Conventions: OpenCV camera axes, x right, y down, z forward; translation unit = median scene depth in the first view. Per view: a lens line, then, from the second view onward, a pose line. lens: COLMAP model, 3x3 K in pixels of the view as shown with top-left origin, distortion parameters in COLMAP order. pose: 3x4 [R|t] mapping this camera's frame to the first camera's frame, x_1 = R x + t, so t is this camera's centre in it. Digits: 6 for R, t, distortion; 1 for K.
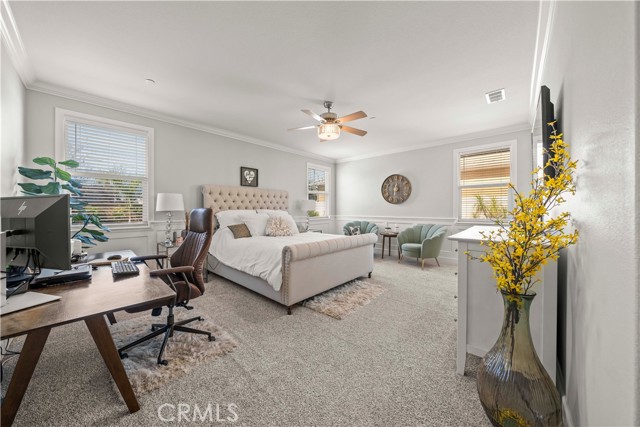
lens RADIAL K [[219.7, 0, 320.0], [0, 219.7, 213.6], [0, 0, 1]] dist [-0.002925, -0.000116]
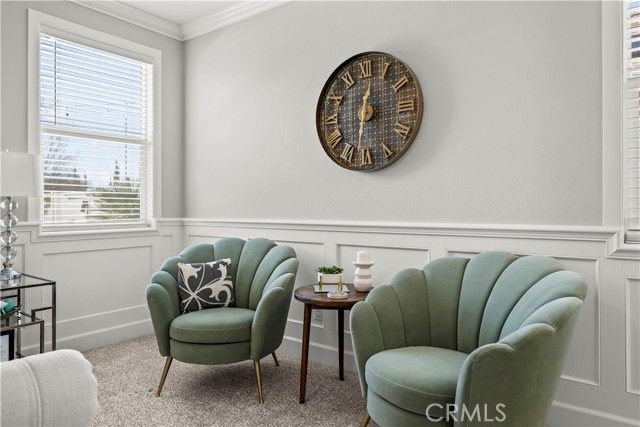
lens RADIAL K [[439.7, 0, 319.9], [0, 439.7, 210.8], [0, 0, 1]] dist [0.005363, 0.000258]
pose [[0.997084, -0.007108, 0.075978, 0.257774], [0.007921, 0.999915, -0.010394, 0.006720], [-0.075898, 0.010966, 0.997055, 0.510280]]
